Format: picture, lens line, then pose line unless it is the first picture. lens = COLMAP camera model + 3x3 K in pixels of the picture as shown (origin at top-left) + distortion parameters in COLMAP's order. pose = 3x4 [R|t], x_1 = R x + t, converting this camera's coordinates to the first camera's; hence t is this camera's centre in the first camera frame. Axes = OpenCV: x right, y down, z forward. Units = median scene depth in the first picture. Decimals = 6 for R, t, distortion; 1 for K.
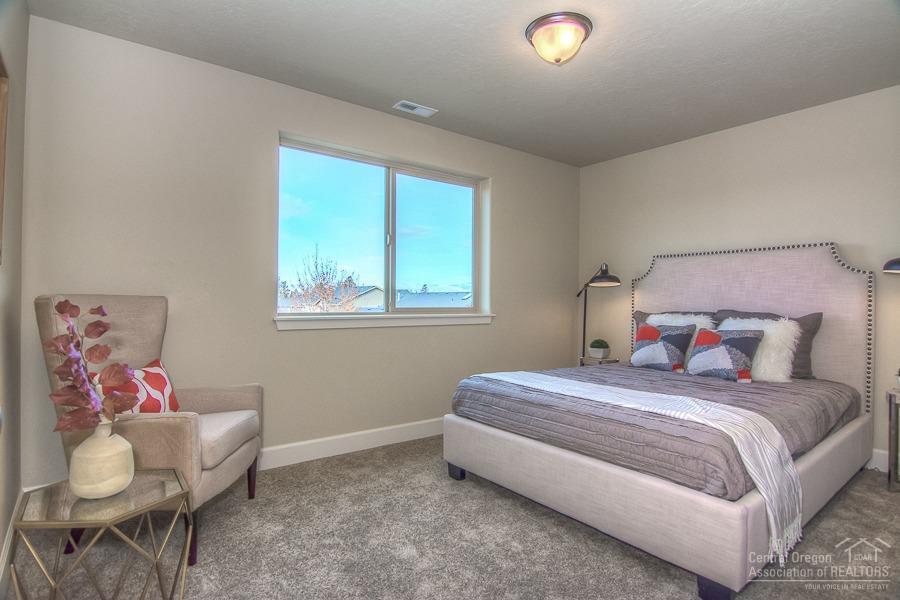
lens RADIAL K [[473.7, 0, 452.1], [0, 473.7, 299.6], [0, 0, 1]] dist [-0.008202, -0.010329]
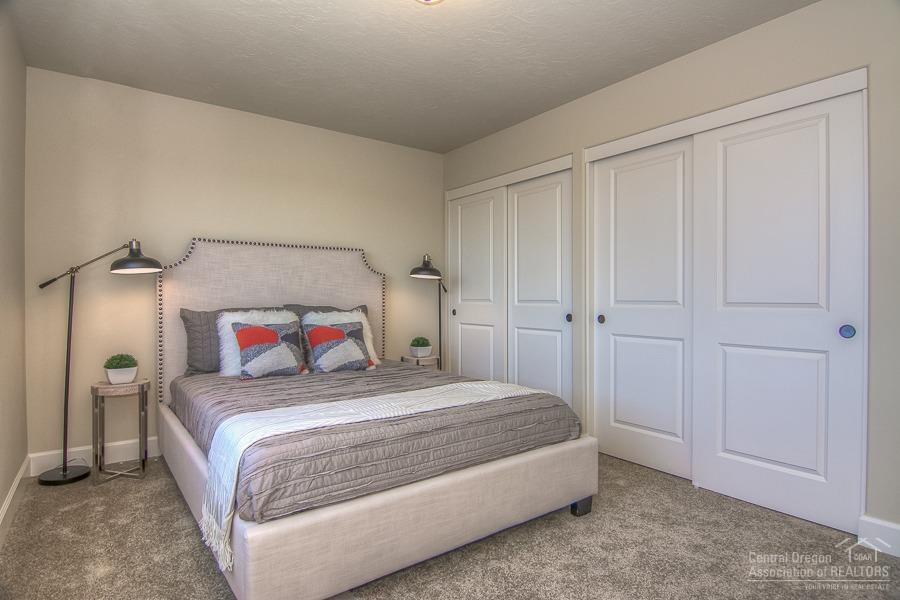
lens RADIAL K [[473.7, 0, 451.0], [0, 473.7, 299.8], [0, 0, 1]] dist [-0.008202, -0.010329]
pose [[0.010812, -0.009154, 0.999900, -0.419920], [-0.003809, 0.999950, 0.009196, 0.001318], [-0.999934, -0.003908, 0.010777, 0.685844]]
